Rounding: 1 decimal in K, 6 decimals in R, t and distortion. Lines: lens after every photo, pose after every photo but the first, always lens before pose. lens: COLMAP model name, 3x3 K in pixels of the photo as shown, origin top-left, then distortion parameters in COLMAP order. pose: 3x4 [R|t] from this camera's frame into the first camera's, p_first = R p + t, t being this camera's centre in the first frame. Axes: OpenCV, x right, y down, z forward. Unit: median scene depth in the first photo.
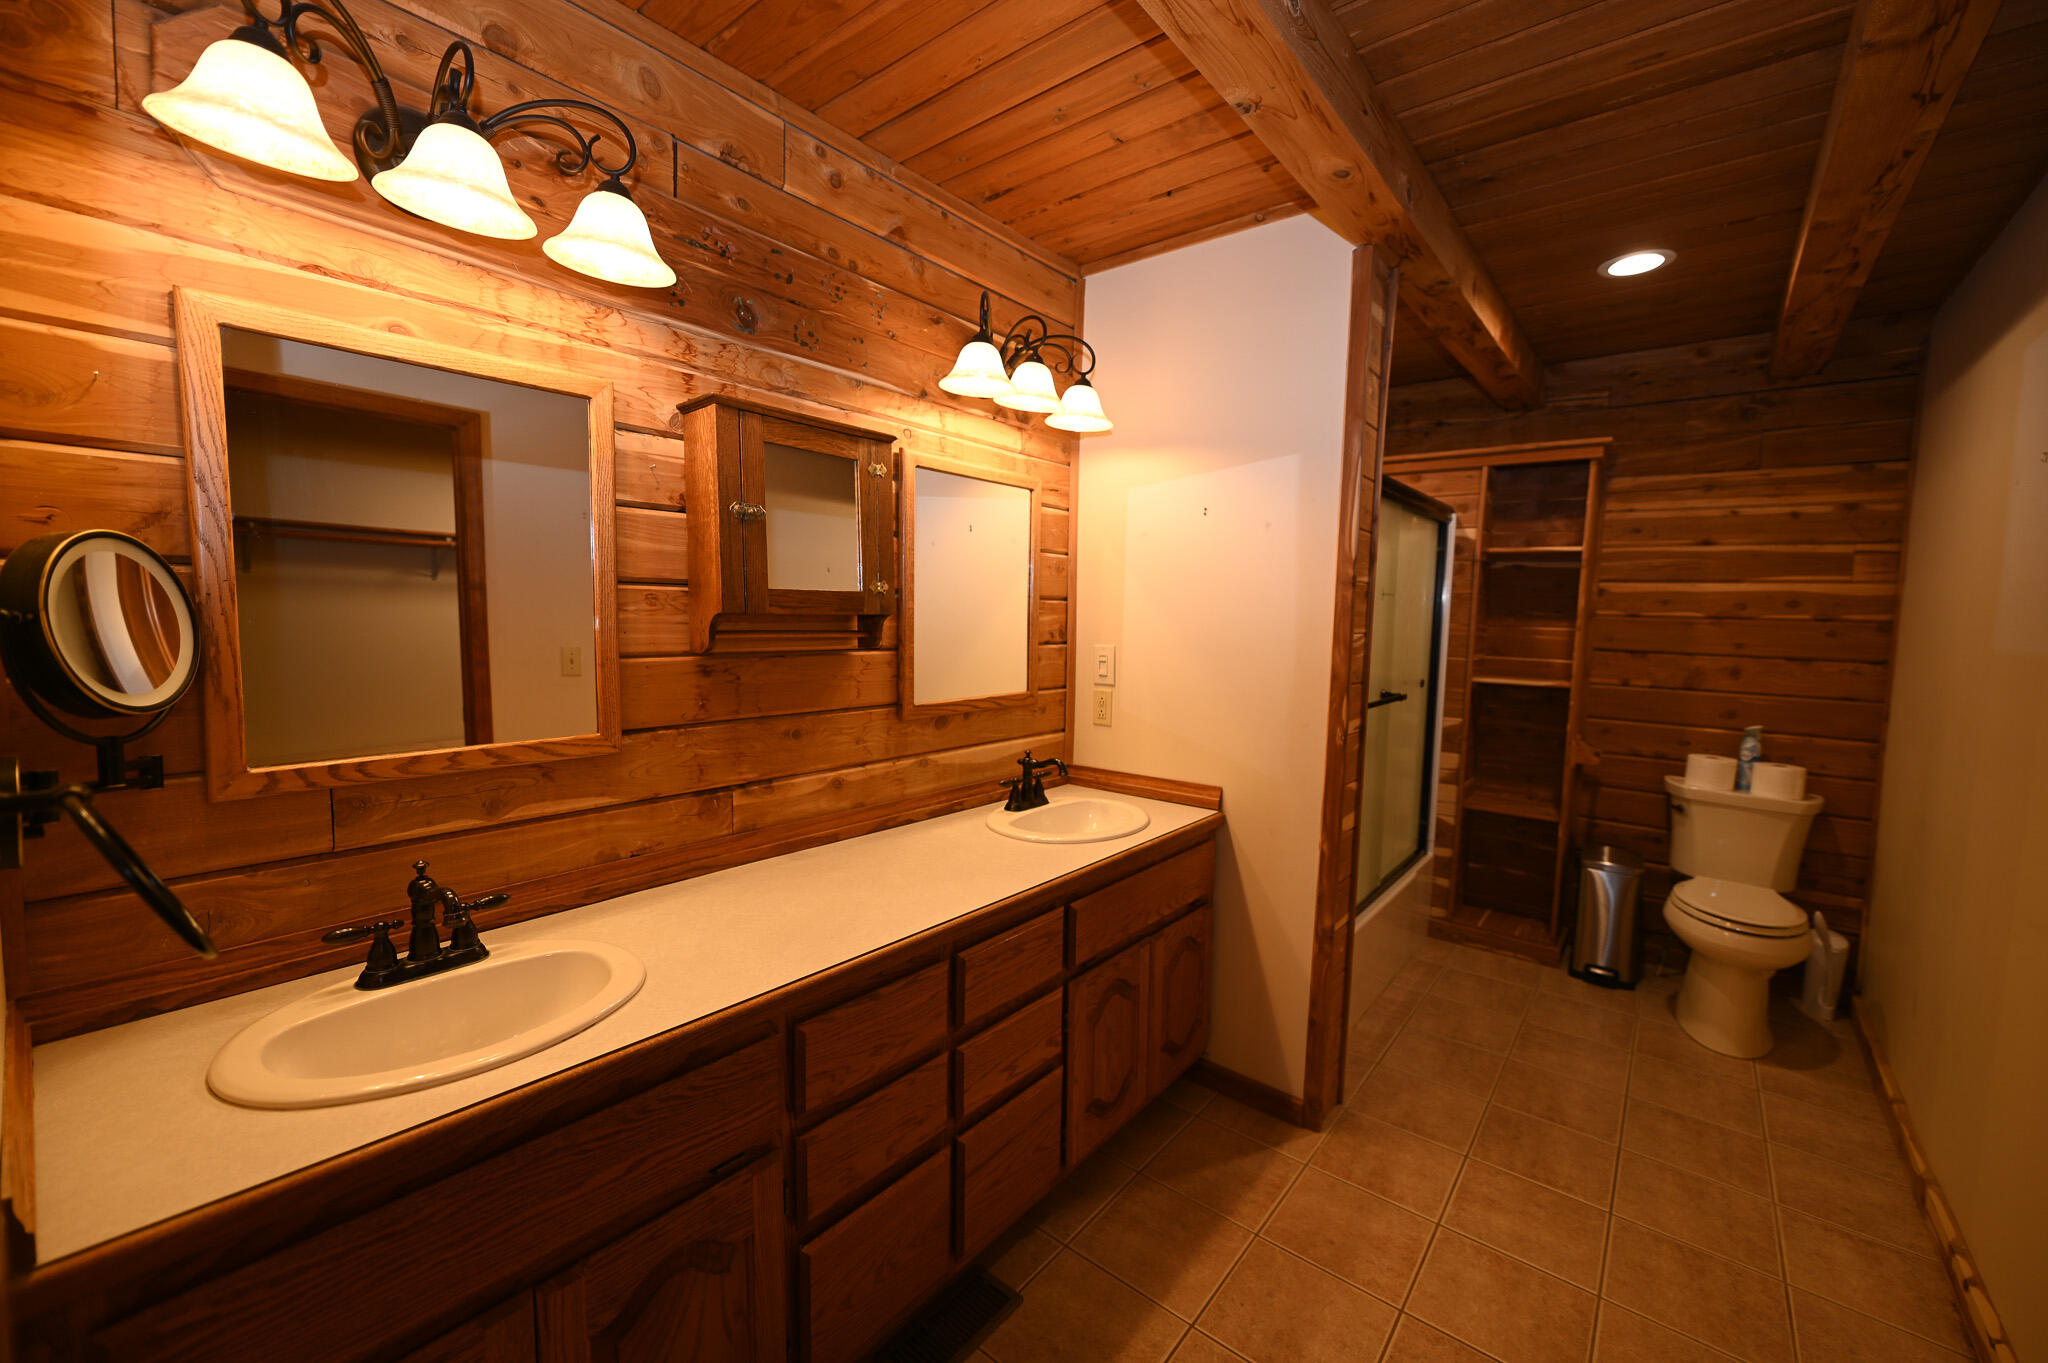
lens RADIAL K [[813.7, 0, 1021.6], [0, 813.7, 680.1], [0, 0, 1]] dist [-0.006577, -0.000457]
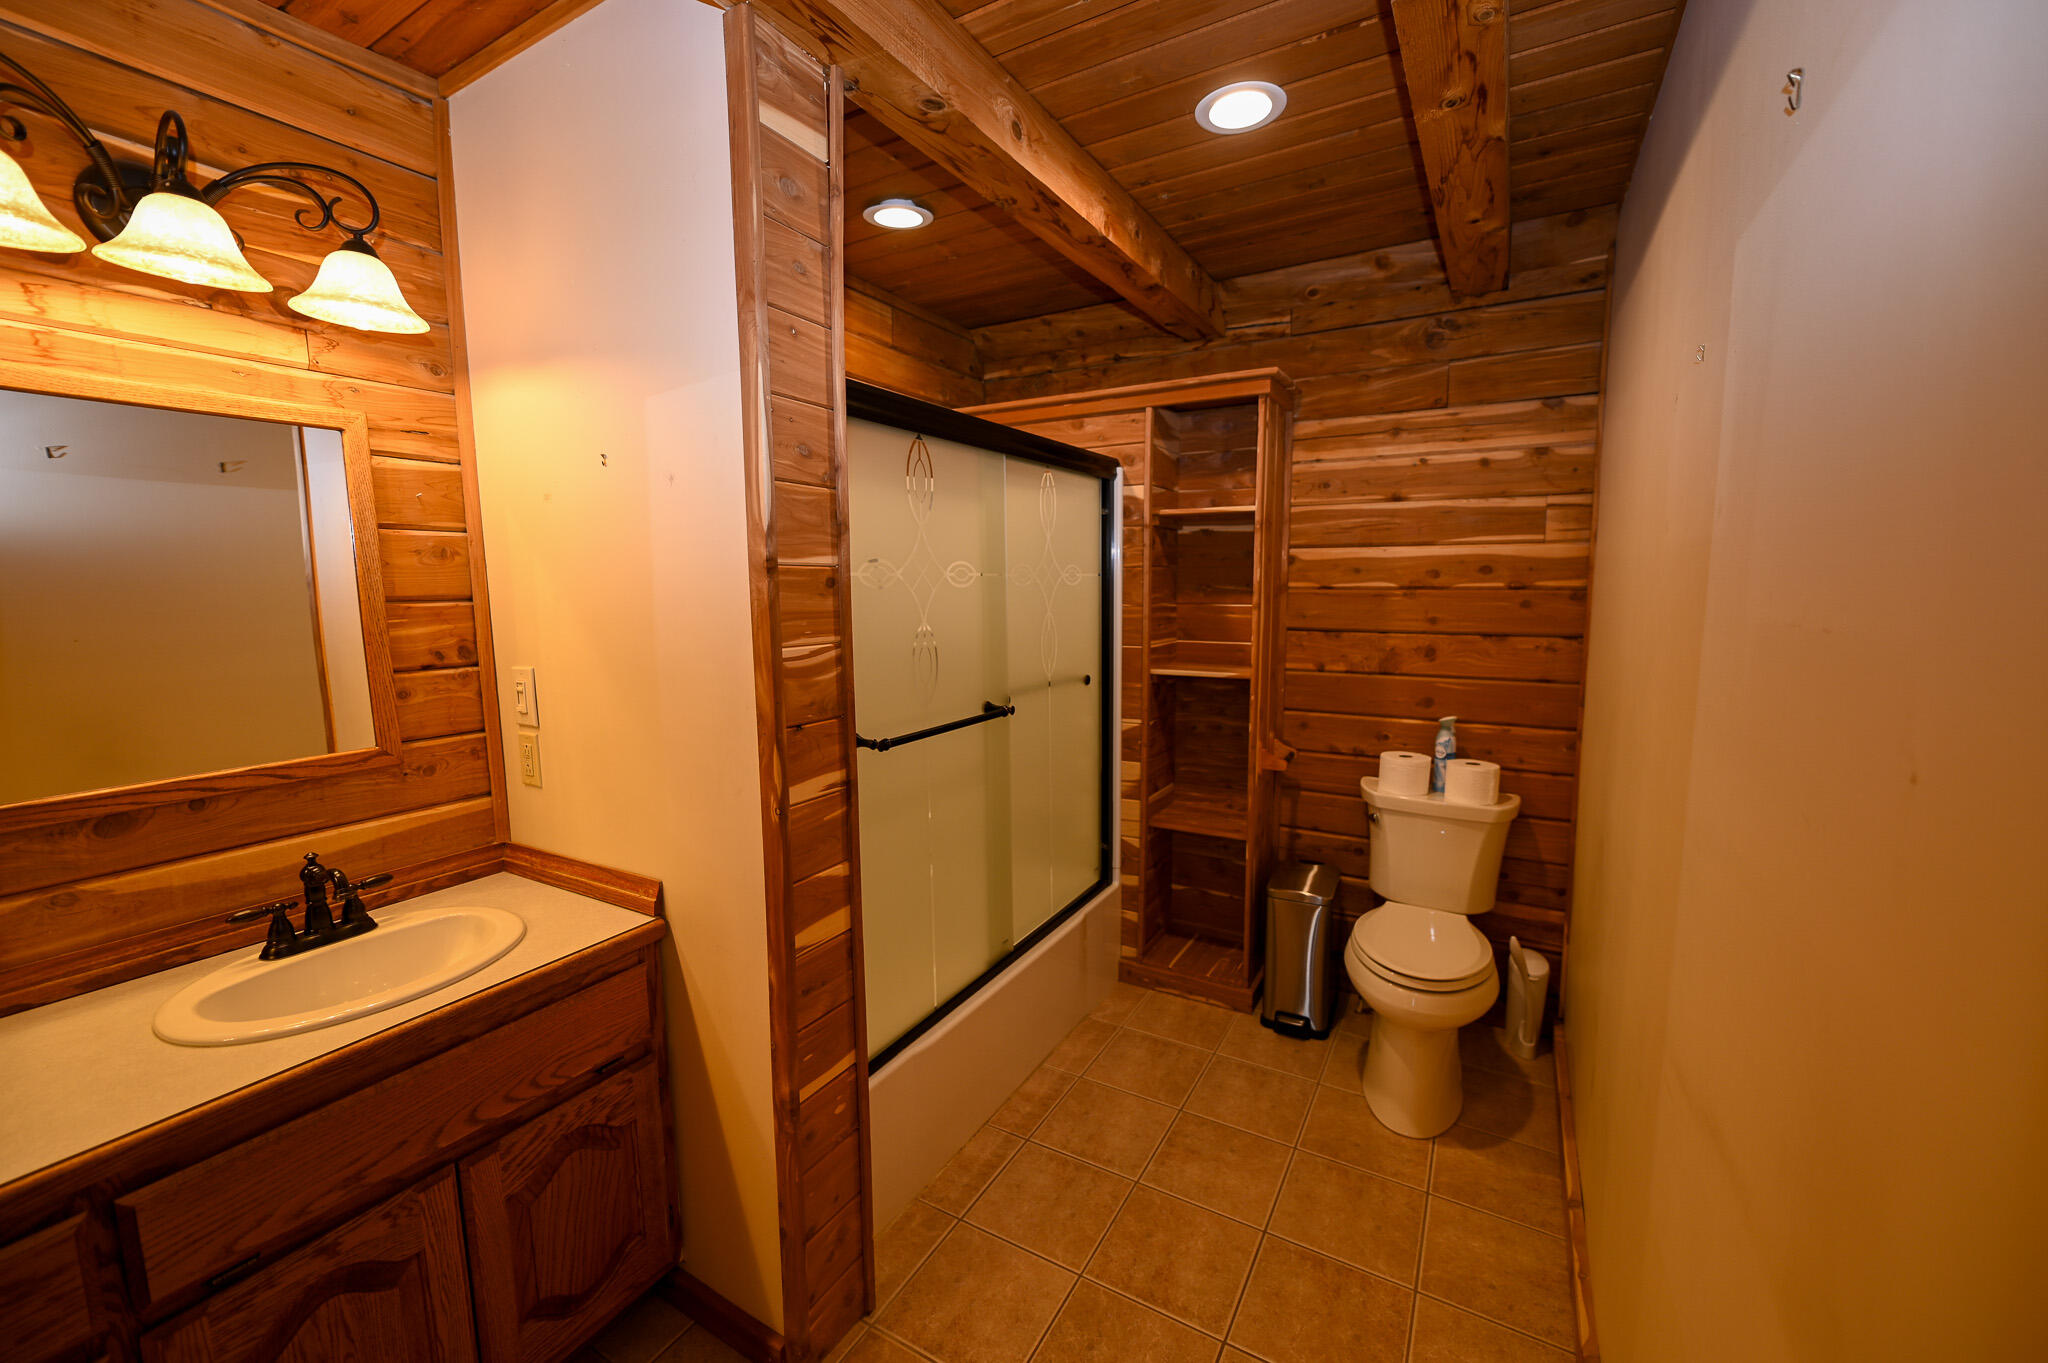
lens RADIAL K [[813.7, 0, 1025.6], [0, 813.7, 682.7], [0, 0, 1]] dist [-0.006577, -0.000457]
pose [[0.986483, -0.051545, 0.155544, 0.357164], [0.045726, 0.998122, 0.040759, -0.034071], [-0.157353, -0.033095, 0.986988, 0.247614]]
